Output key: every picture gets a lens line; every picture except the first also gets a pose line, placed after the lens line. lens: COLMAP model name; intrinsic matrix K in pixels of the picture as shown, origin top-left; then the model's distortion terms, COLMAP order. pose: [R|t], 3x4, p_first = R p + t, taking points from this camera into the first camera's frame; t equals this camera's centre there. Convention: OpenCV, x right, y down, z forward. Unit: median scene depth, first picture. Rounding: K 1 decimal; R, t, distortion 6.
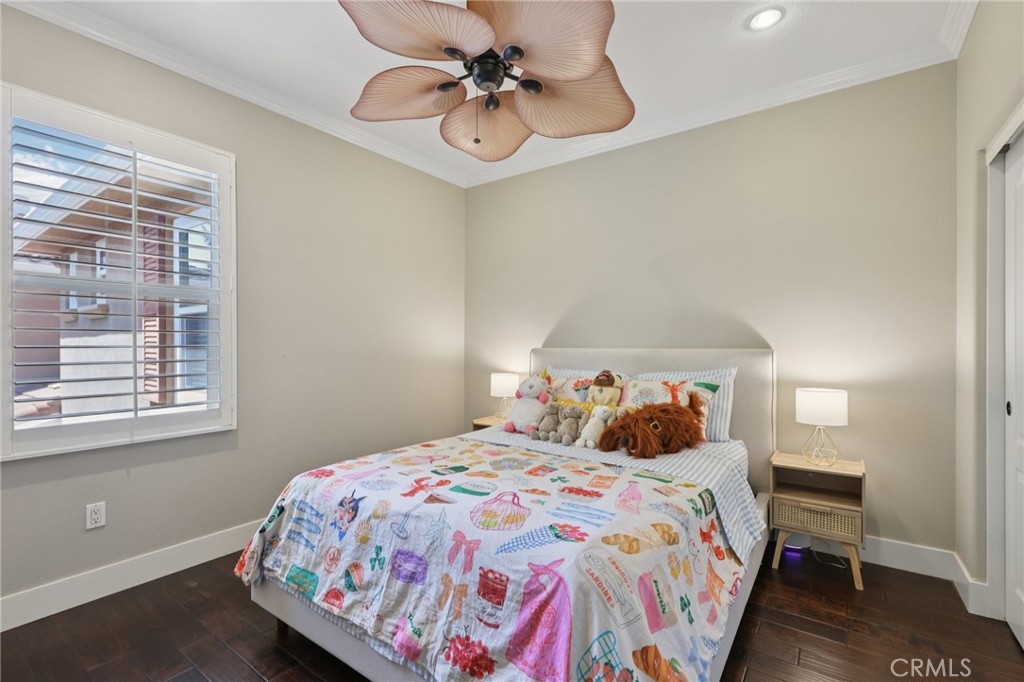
lens RADIAL K [[455.3, 0, 512.0], [0, 455.3, 341.0], [0, 0, 1]] dist [-0.010279, 0.015185]
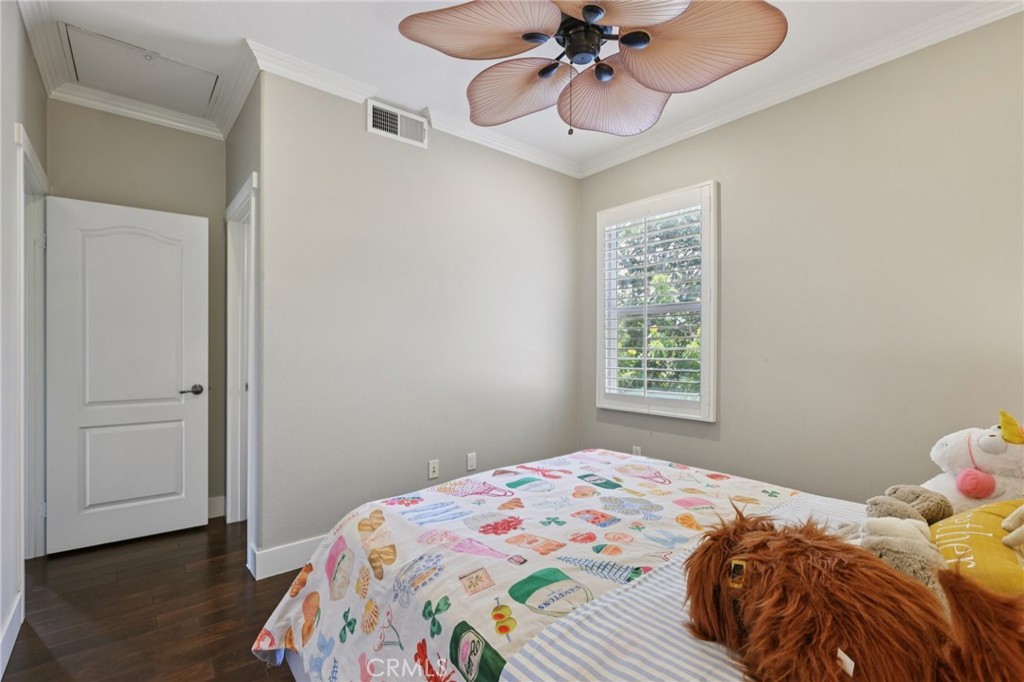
lens RADIAL K [[457.9, 0, 514.5], [0, 457.9, 346.7], [0, 0, 1]] dist [-0.022903, 0.013635]
pose [[-0.239251, -0.002542, -0.970954, 0.866277], [0.003962, 0.999986, -0.003594, 0.009457], [0.970950, -0.004706, -0.239237, 1.110723]]
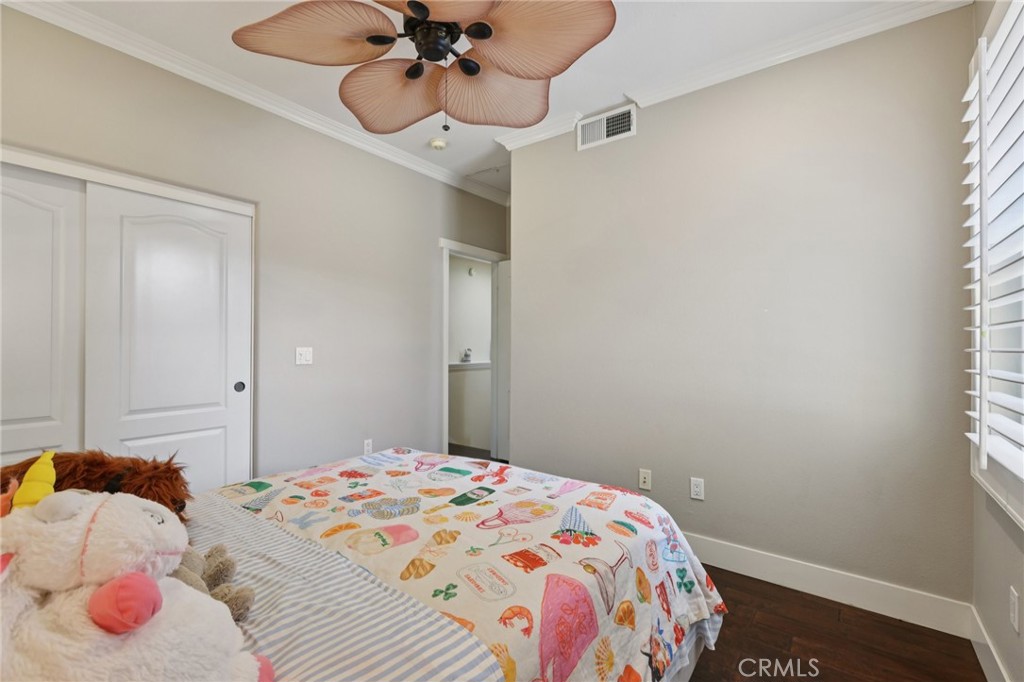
lens RADIAL K [[457.9, 0, 514.5], [0, 457.9, 346.7], [0, 0, 1]] dist [-0.022903, 0.013635]
pose [[-0.999814, -0.009169, 0.016987, -0.235195], [-0.009225, 0.999952, -0.003226, 0.014762], [-0.016956, -0.003382, -0.999851, 1.928105]]
